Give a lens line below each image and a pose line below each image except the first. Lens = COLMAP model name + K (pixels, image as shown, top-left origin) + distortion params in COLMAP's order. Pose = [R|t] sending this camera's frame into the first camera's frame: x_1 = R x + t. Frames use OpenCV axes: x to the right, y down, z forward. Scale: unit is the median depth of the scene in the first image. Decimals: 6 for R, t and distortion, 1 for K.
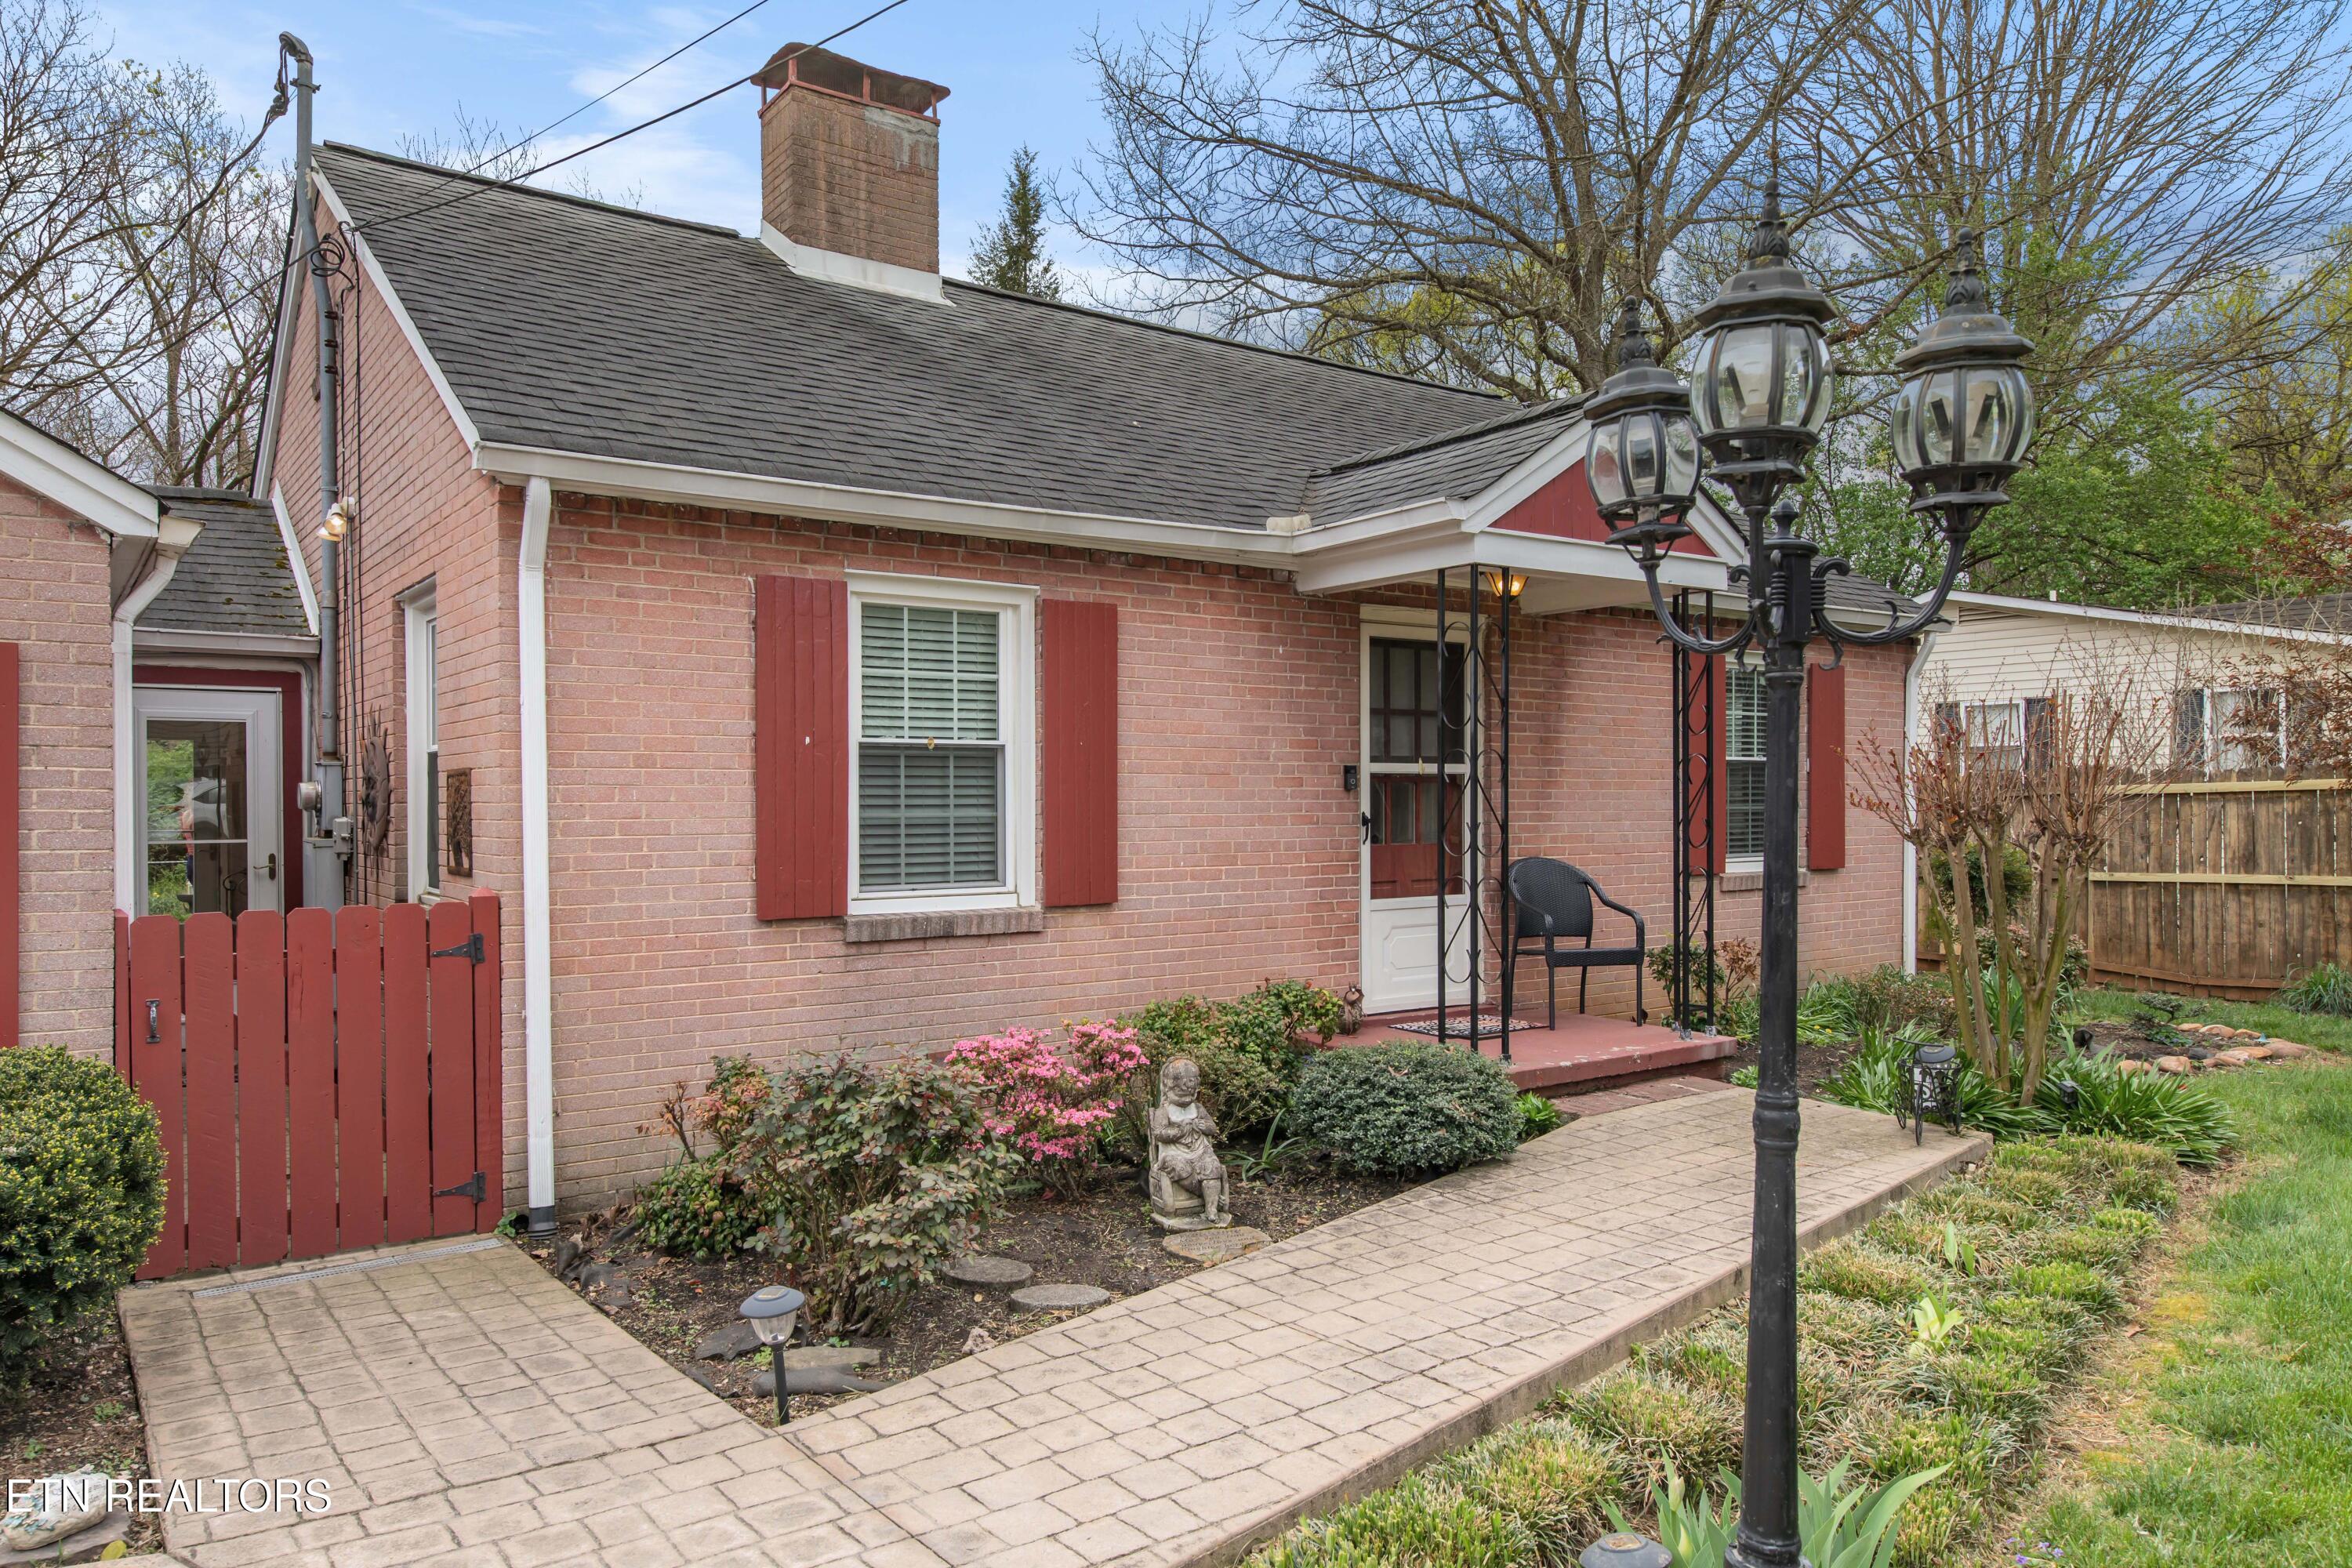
lens RADIAL K [[1645.3, 0, 1162.8], [0, 1645.3, 805.8], [0, 0, 1]] dist [0.008076, -0.005173]
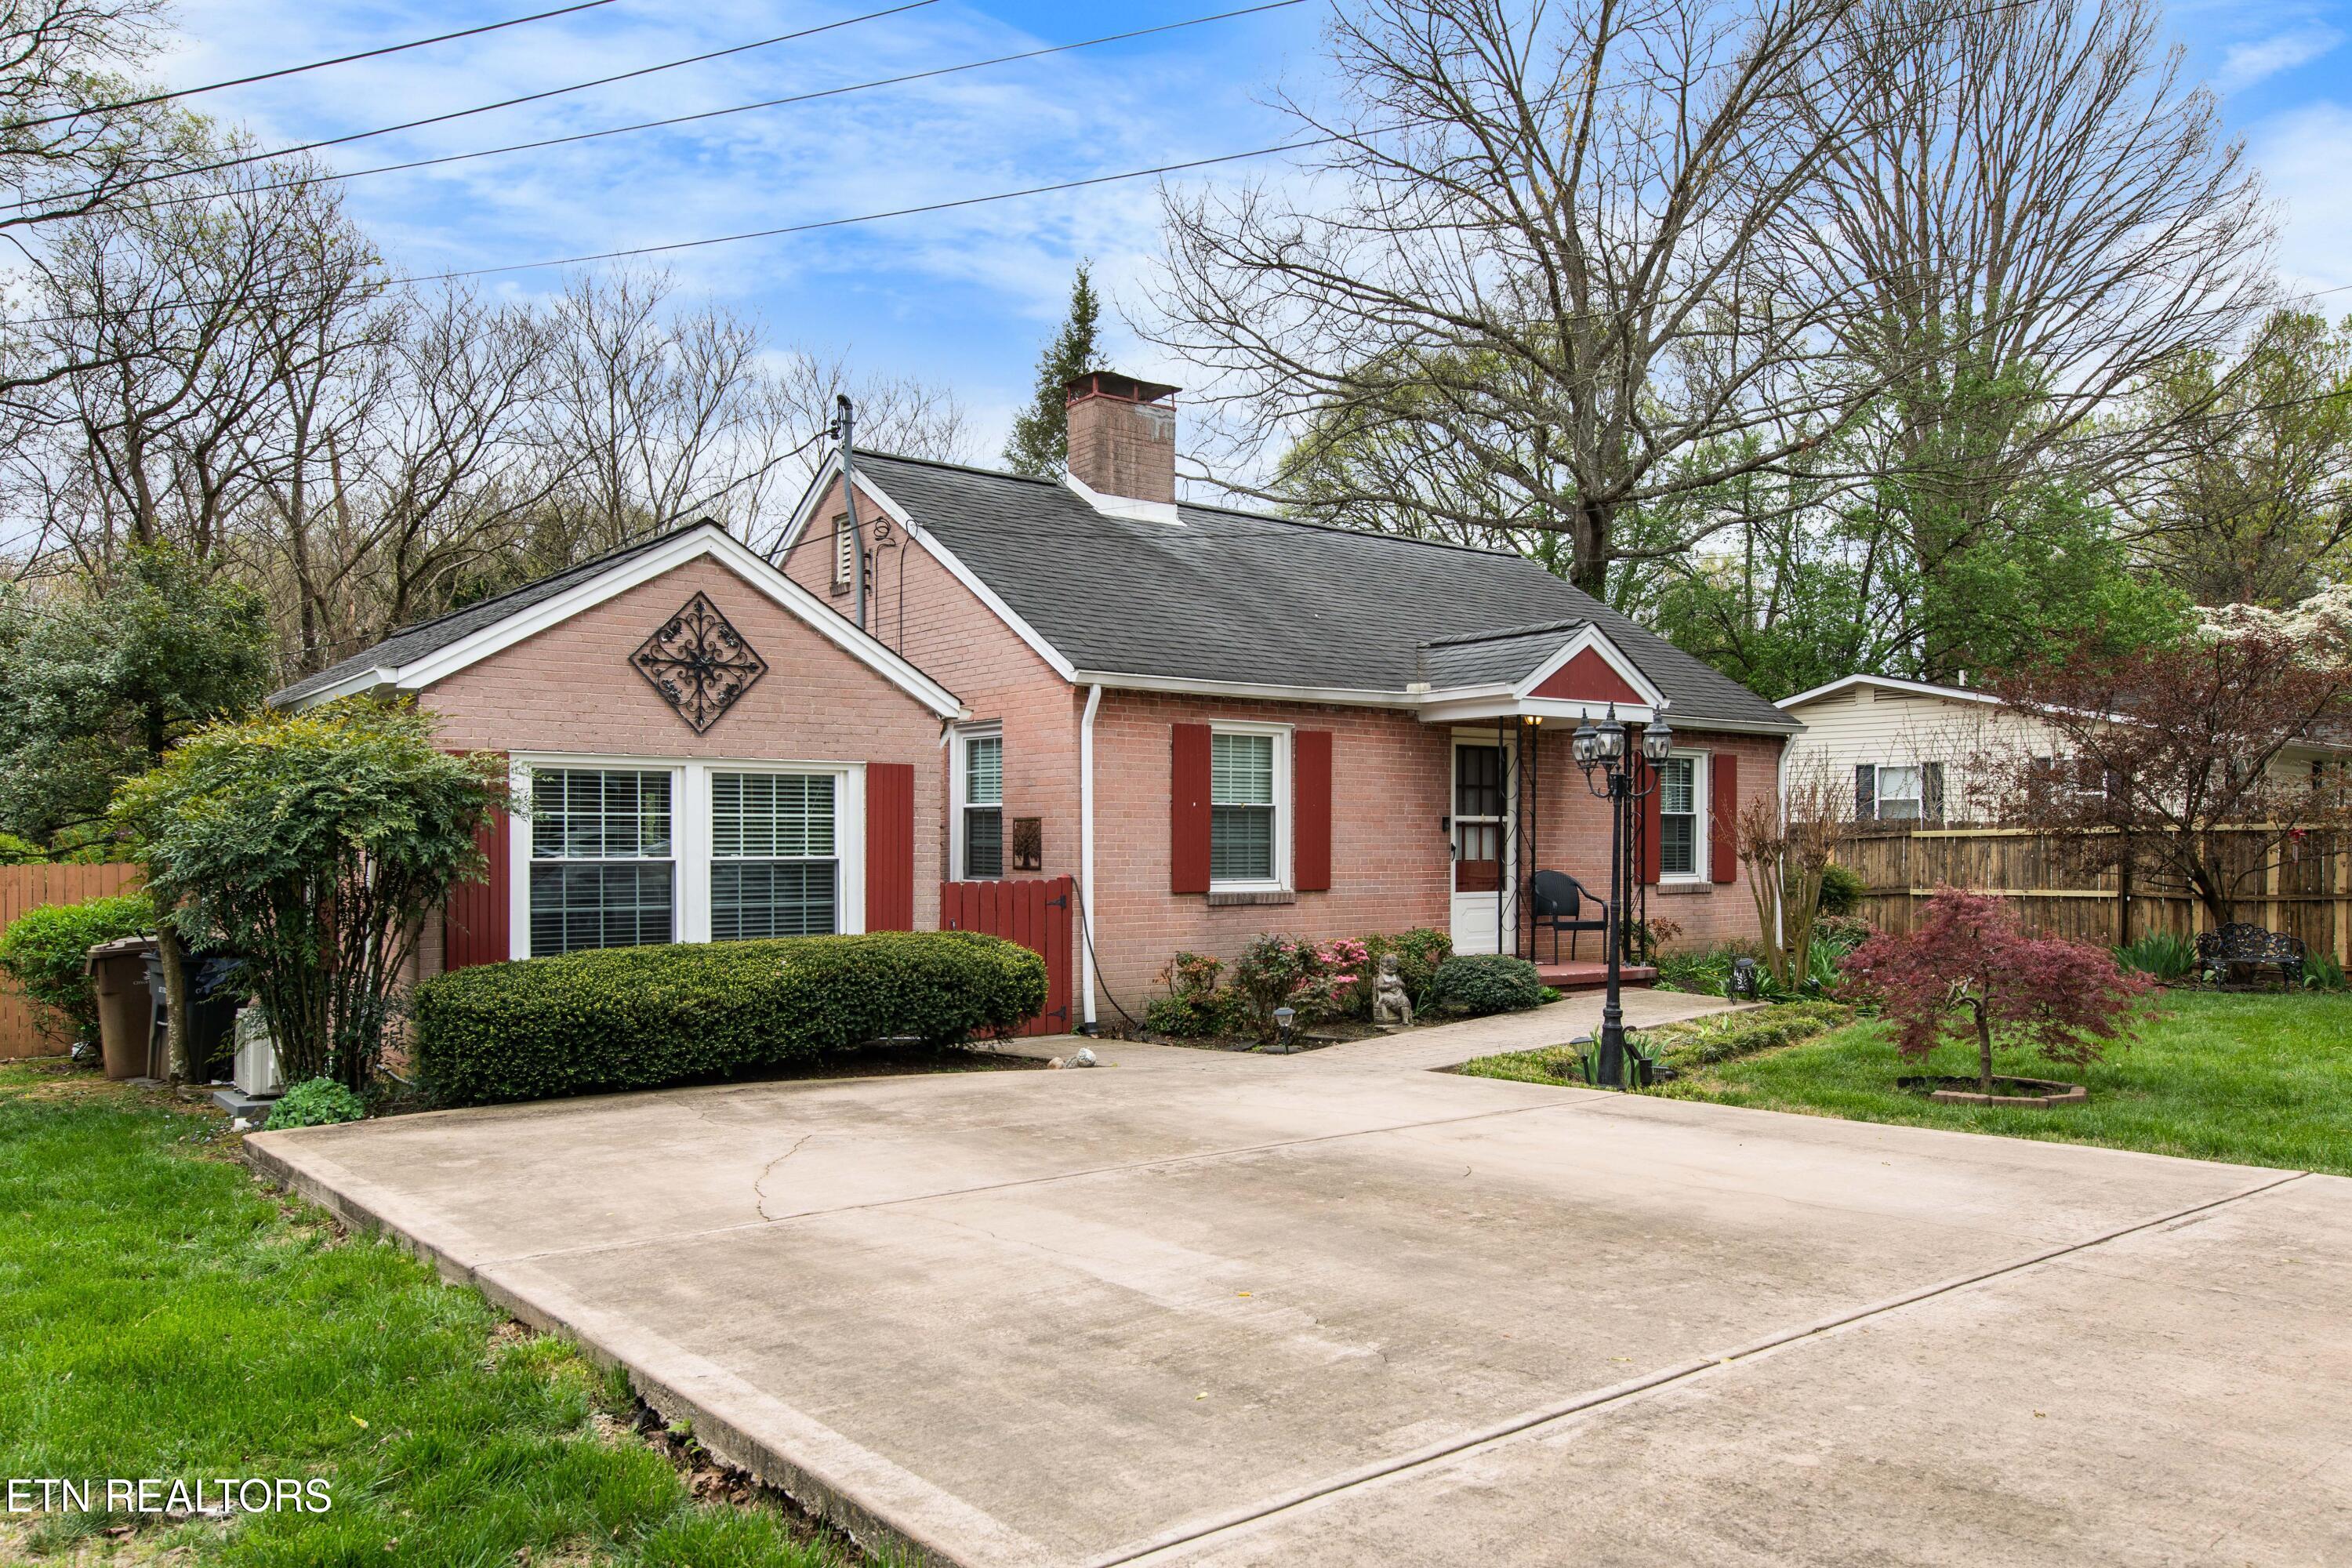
lens RADIAL K [[1873.3, 0, 1178.3], [0, 1873.3, 849.8], [0, 0, 1]] dist [0.004864, -0.006608]
pose [[0.999201, 0.005836, 0.039539, -0.273555], [-0.005827, 0.999983, -0.000342, 0.014309], [-0.039541, 0.000111, 0.999218, -1.091617]]
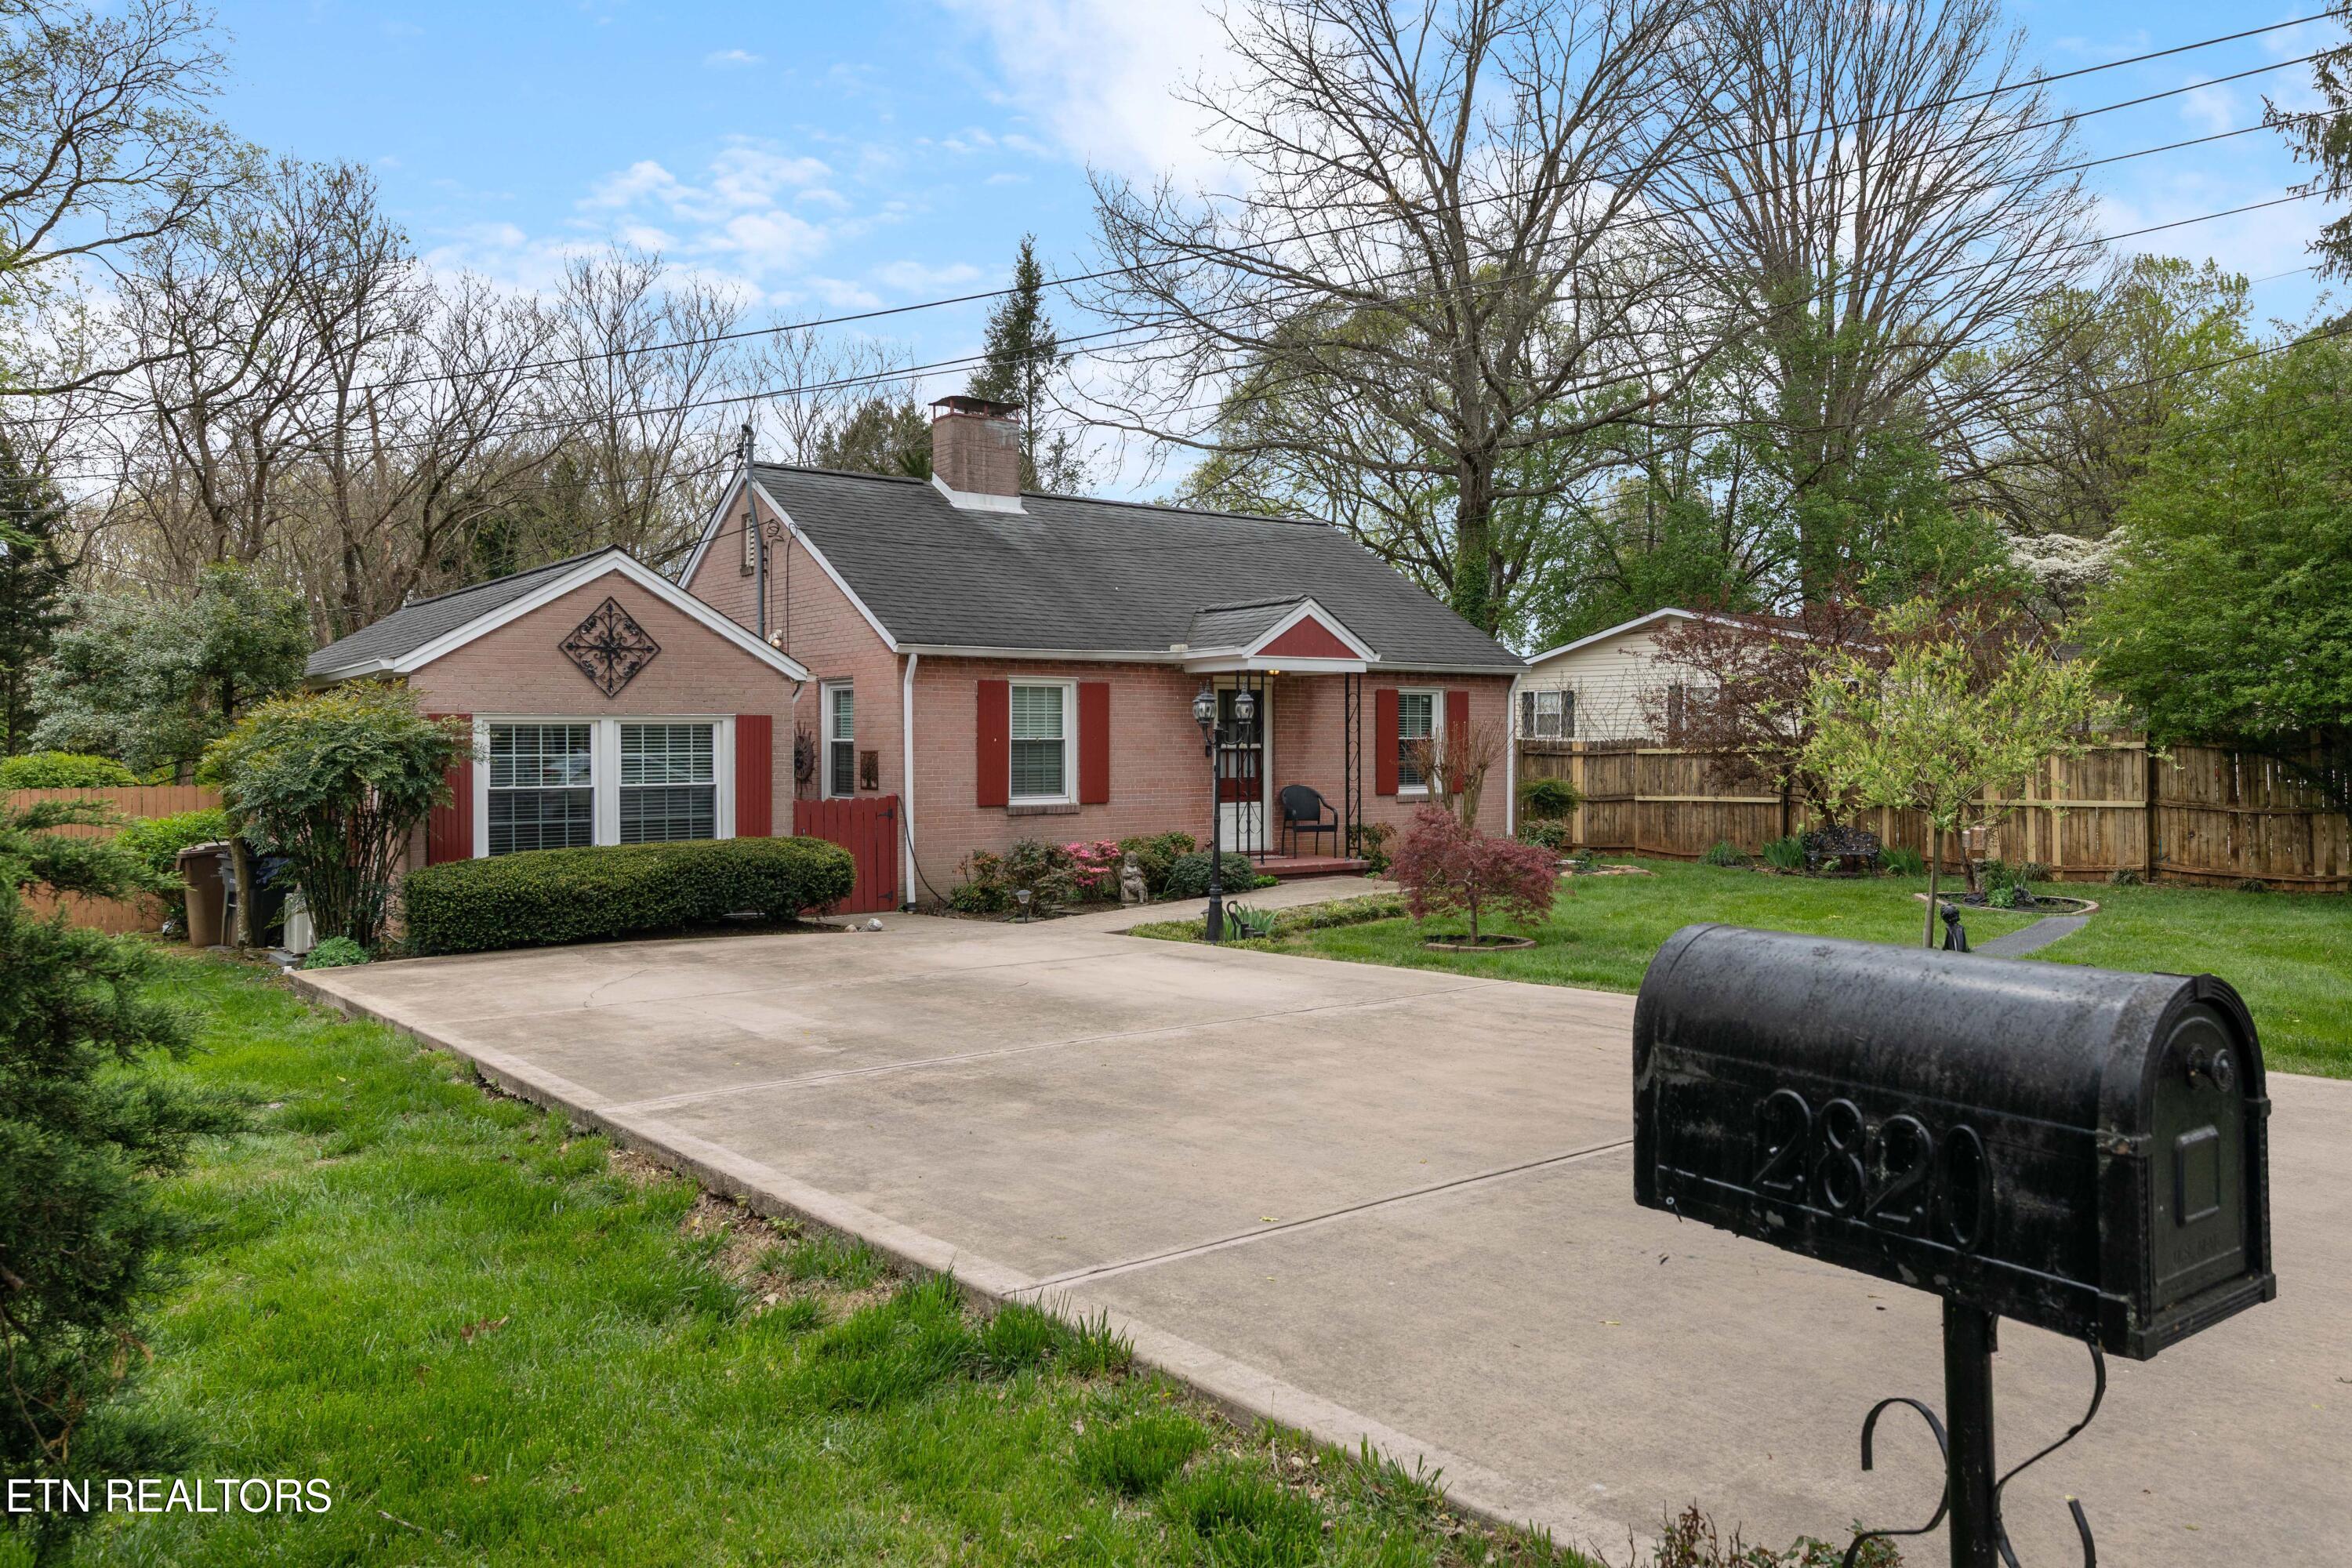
lens RADIAL K [[1873.3, 0, 1189.7], [0, 1873.3, 731.4], [0, 0, 1]] dist [0.004864, -0.006608]
pose [[0.999751, 0.001075, 0.022286, 0.029767], [-0.000915, 0.999974, -0.007182, -0.026702], [-0.022293, 0.007160, 0.999726, -1.753522]]
